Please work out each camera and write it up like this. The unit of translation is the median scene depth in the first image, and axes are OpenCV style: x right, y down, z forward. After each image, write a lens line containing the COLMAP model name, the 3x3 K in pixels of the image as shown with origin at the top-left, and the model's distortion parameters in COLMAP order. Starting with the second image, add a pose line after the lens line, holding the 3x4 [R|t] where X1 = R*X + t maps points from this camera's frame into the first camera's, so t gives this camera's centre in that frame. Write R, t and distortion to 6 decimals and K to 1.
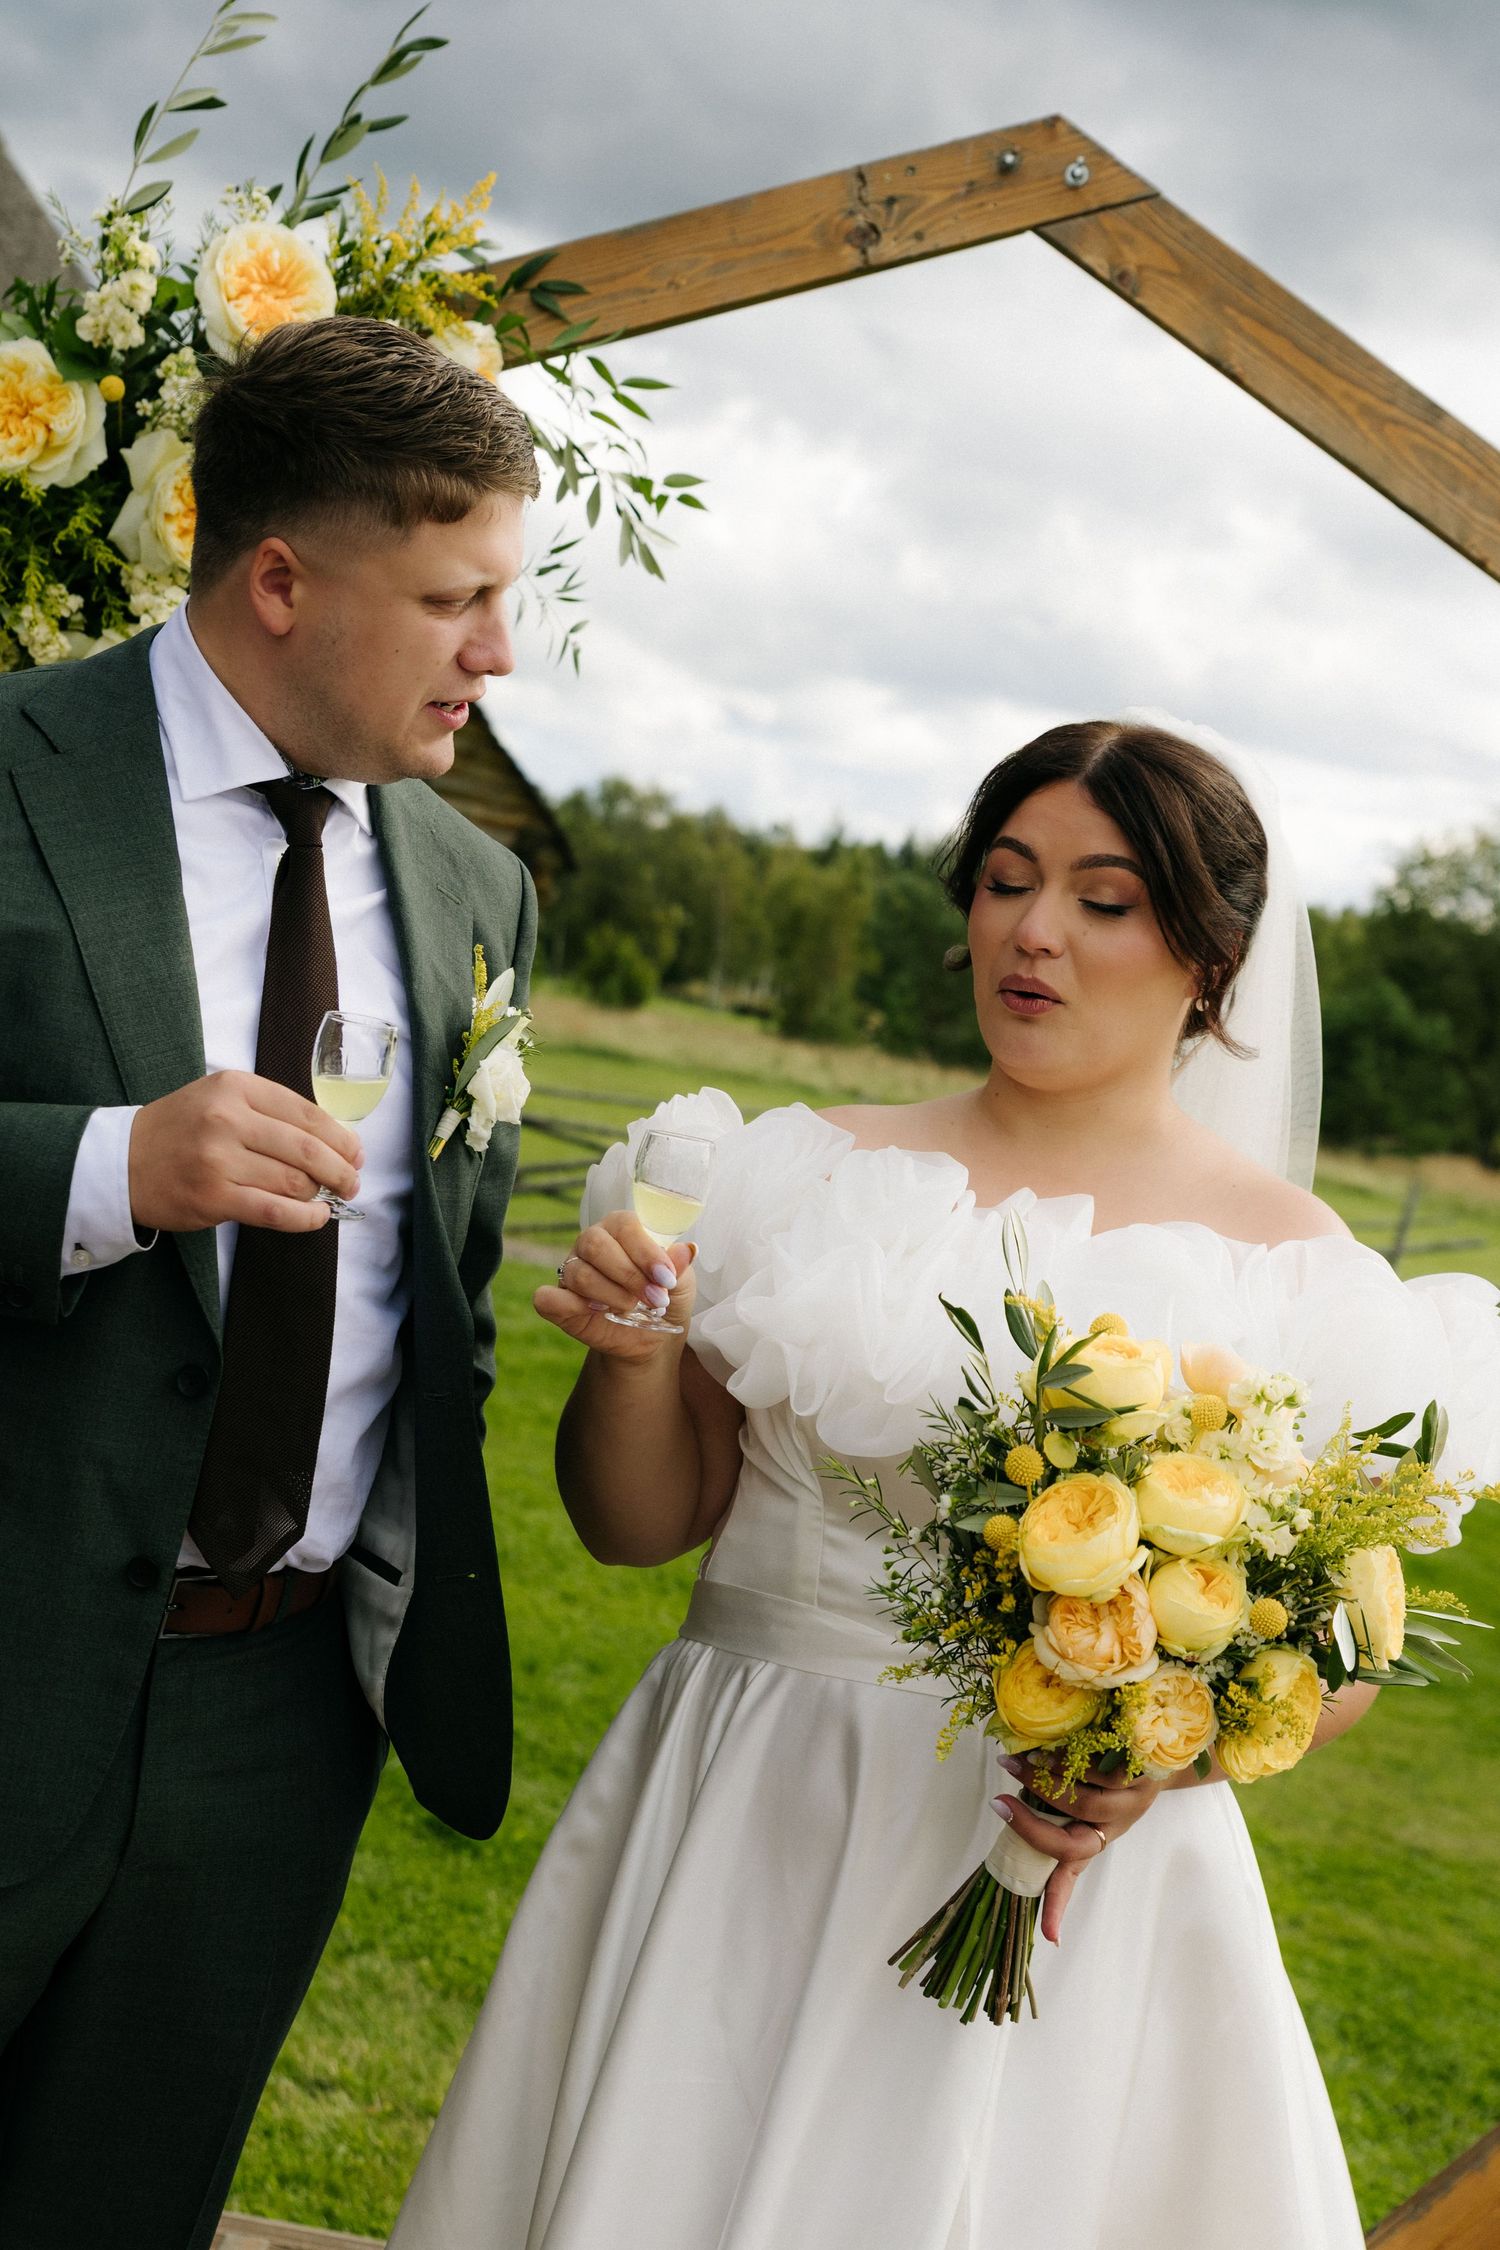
lens RADIAL K [[3658.2, 0, 738.7], [0, 3658.2, 1076.9], [0, 0, 1]] dist [0.009906, 0.018459]
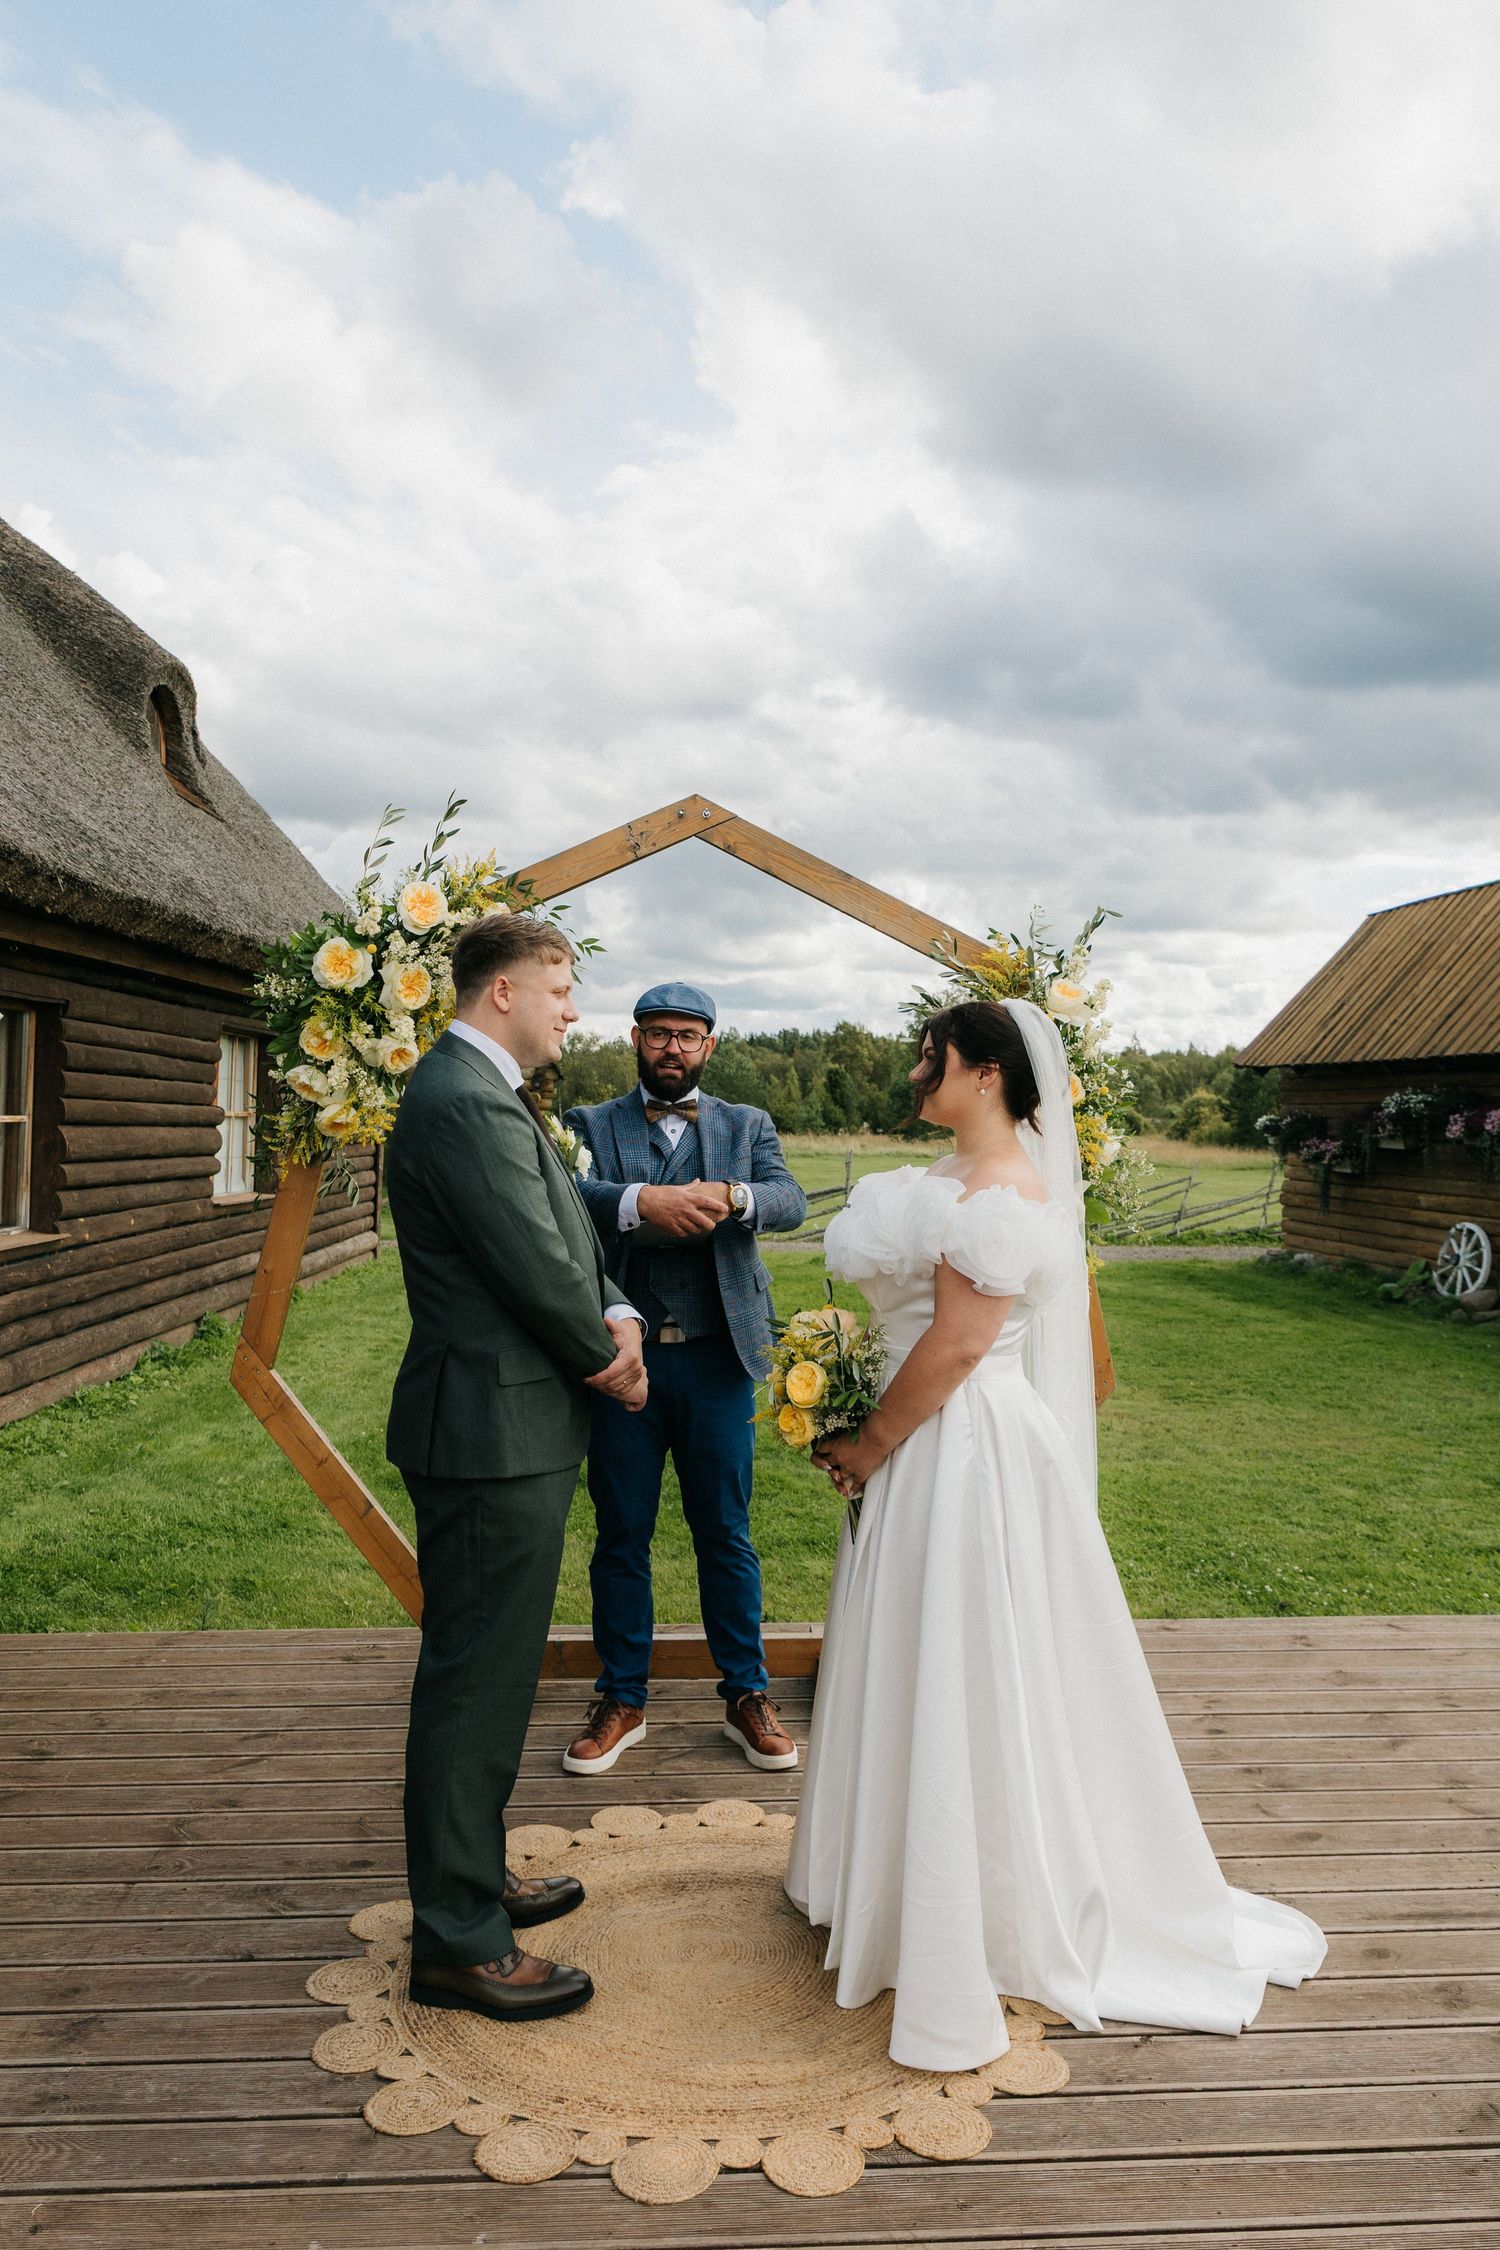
lens RADIAL K [[1627.7, 0, 774.8], [0, 1627.7, 1022.4], [0, 0, 1]] dist [-0.008567, -0.000908]
pose [[0.981704, -0.168418, 0.088843, 0.007353], [0.174561, 0.982393, -0.066572, -0.000060], [-0.076067, 0.080862, 0.993818, -0.218999]]
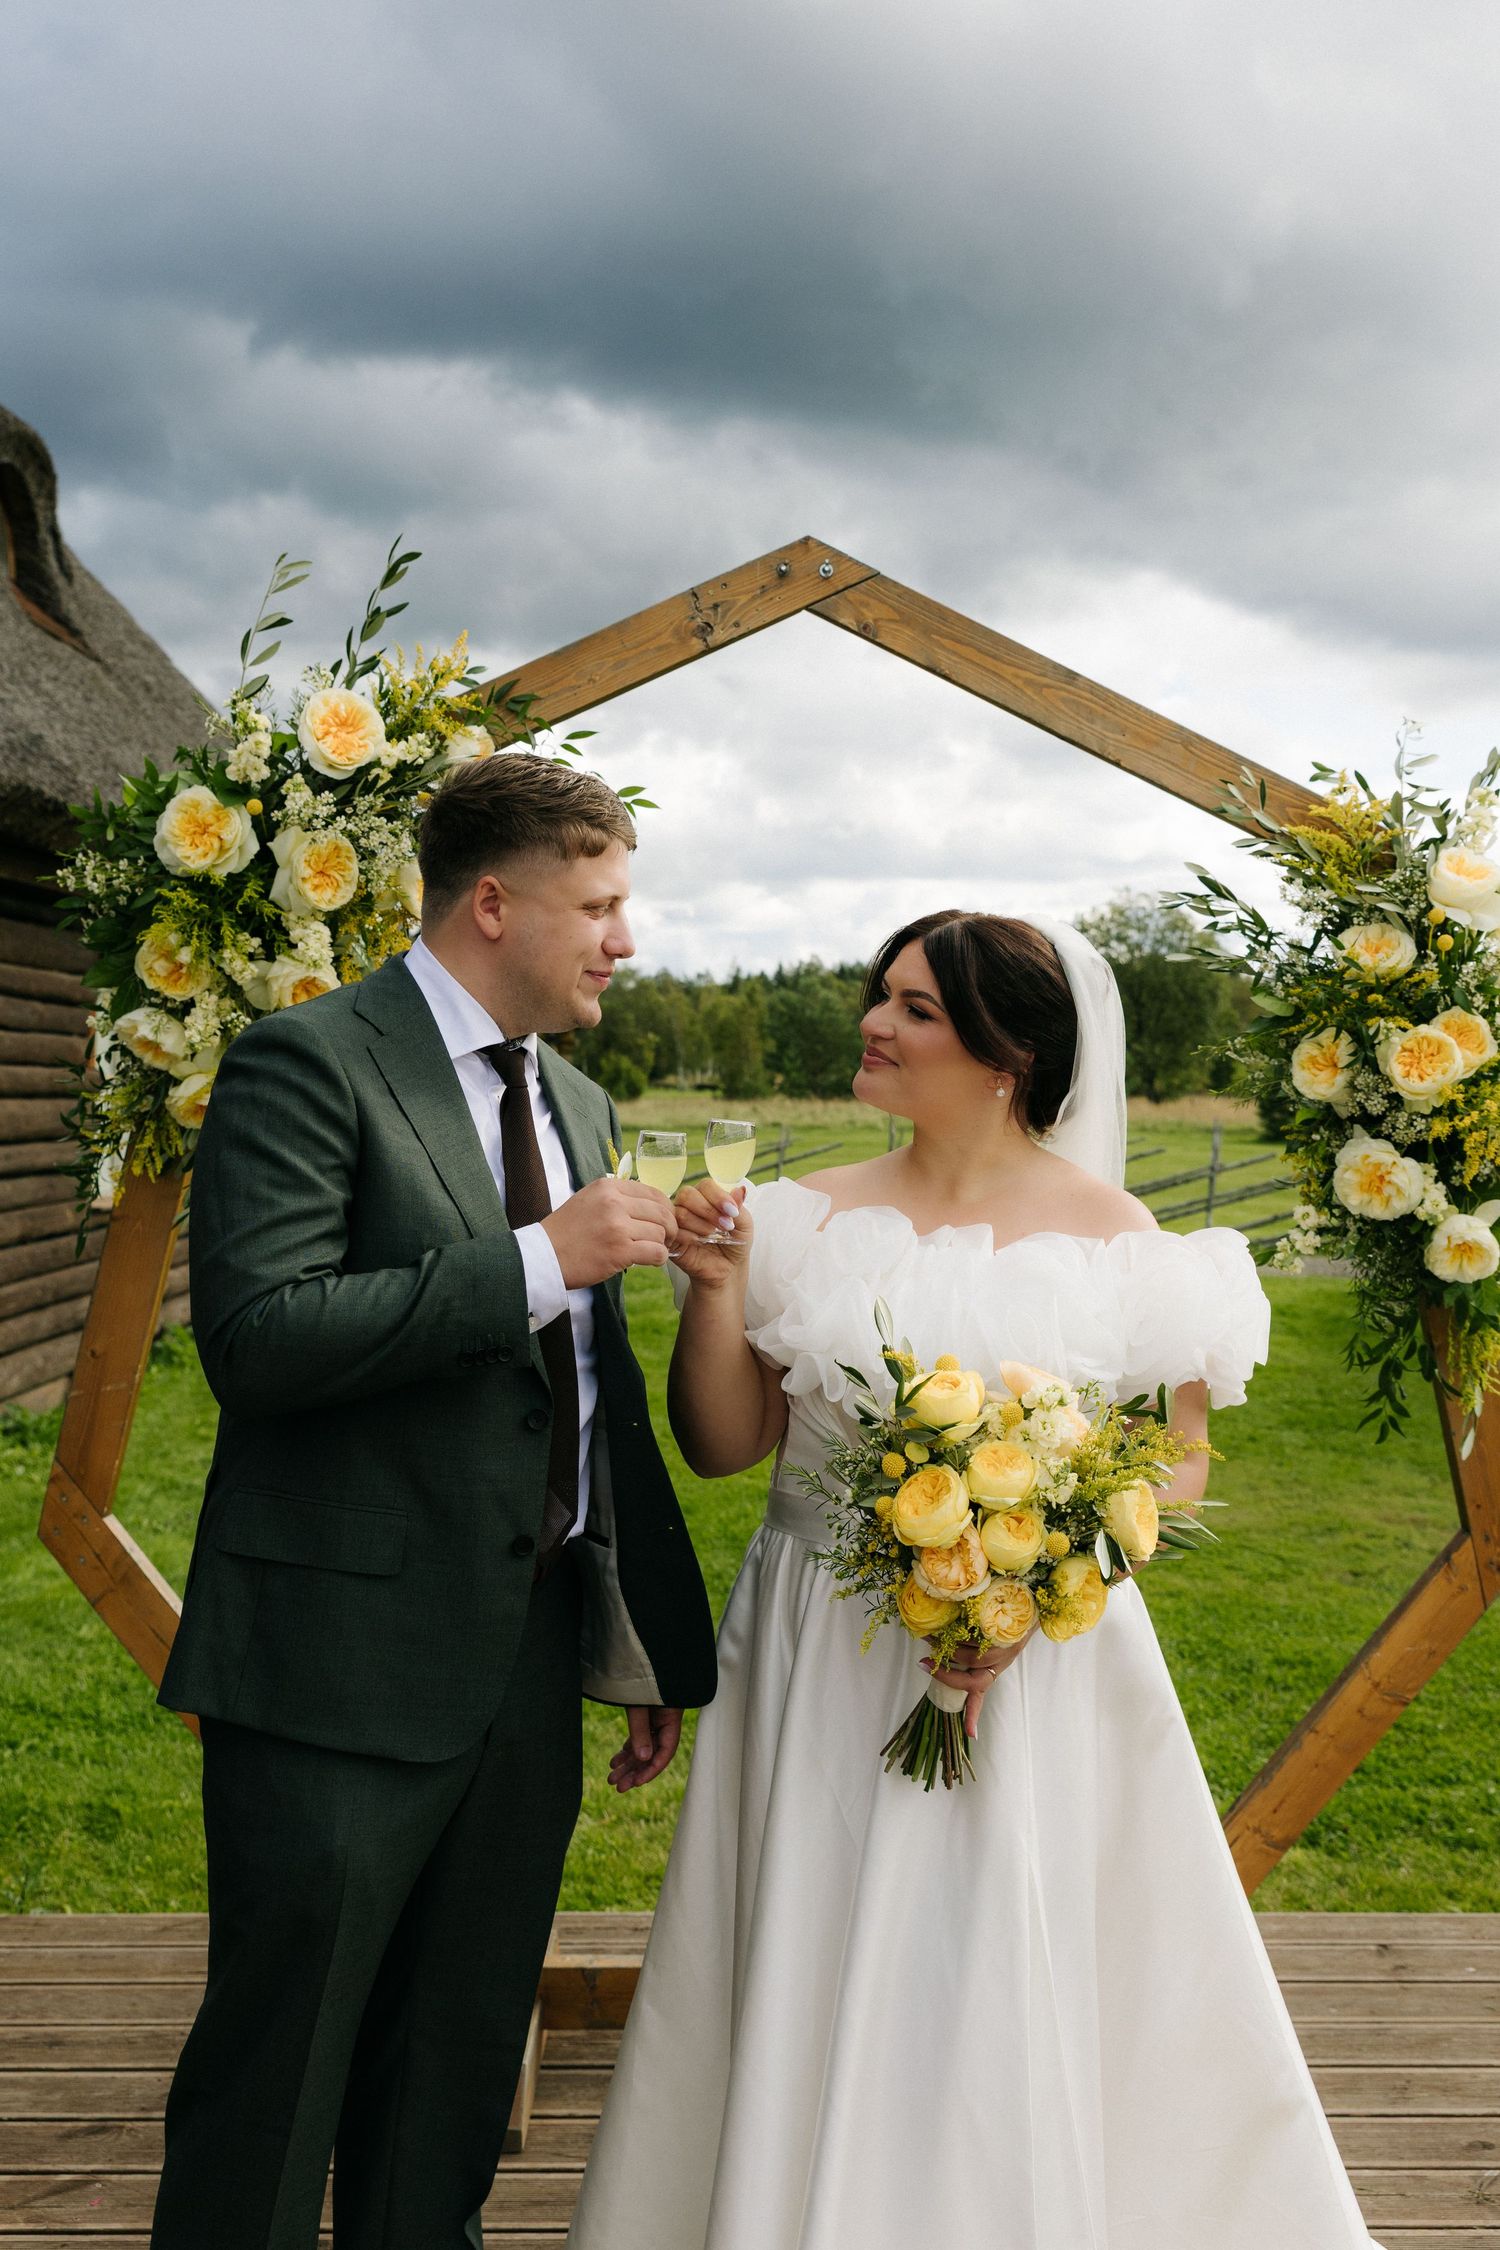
lens RADIAL K [[2175.7, 0, 754.7], [0, 2175.7, 1060.9], [0, 0, 1]] dist [0.009970, -0.010048]
pose [[0.983554, -0.178393, 0.028242, -0.004117], [0.179096, 0.983521, -0.024707, -0.016283], [-0.023369, 0.029359, 0.999296, 0.050473]]
